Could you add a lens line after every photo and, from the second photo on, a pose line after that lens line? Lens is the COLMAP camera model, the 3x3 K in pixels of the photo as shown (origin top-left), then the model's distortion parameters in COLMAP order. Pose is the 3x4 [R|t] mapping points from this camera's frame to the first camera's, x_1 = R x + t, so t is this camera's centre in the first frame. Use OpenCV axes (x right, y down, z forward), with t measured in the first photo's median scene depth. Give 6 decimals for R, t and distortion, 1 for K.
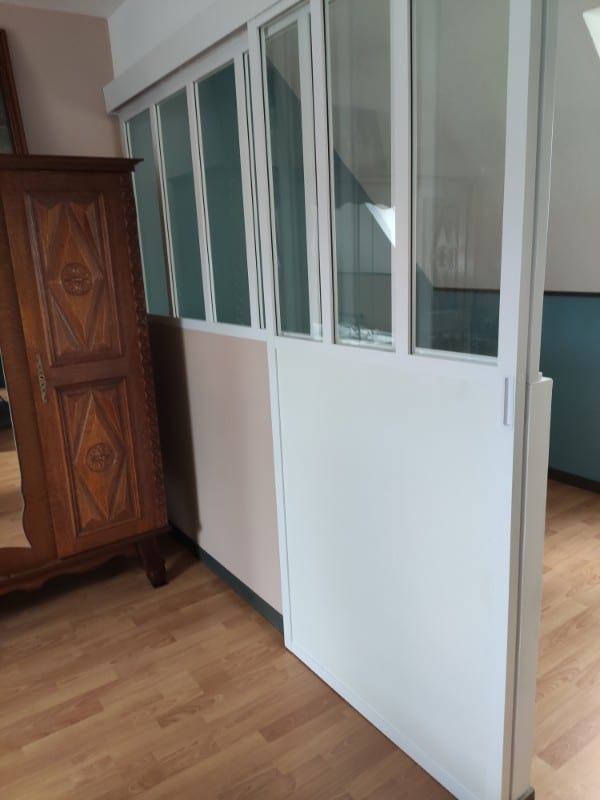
lens RADIAL K [[607.7, 0, 300.0], [0, 607.7, 400.0], [0, 0, 1]] dist [0.098751, -0.117009]
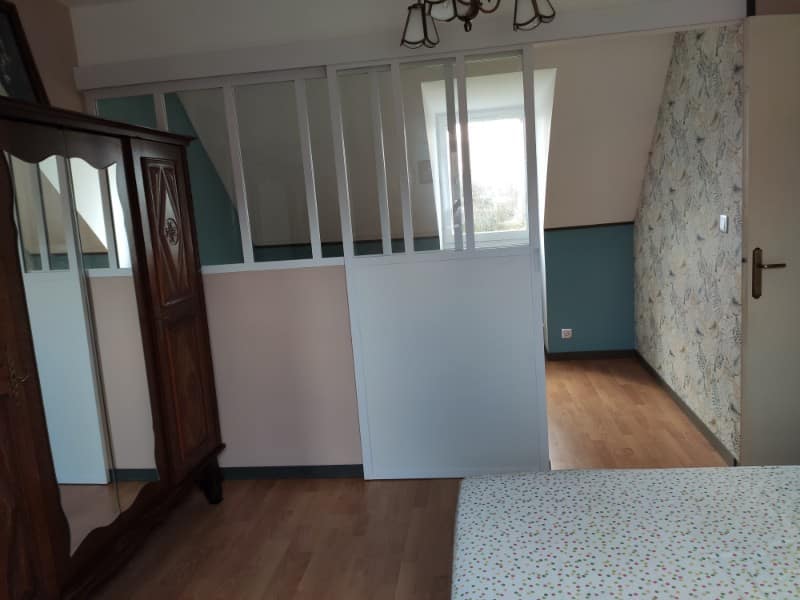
lens RADIAL K [[607.7, 0, 400.0], [0, 607.7, 300.0], [0, 0, 1]] dist [0.098751, -0.117009]
pose [[0.641725, -0.107695, 0.759336, -1.067419], [0.220061, 0.974315, -0.047792, 0.090411], [-0.734685, 0.197770, 0.648942, -0.057328]]
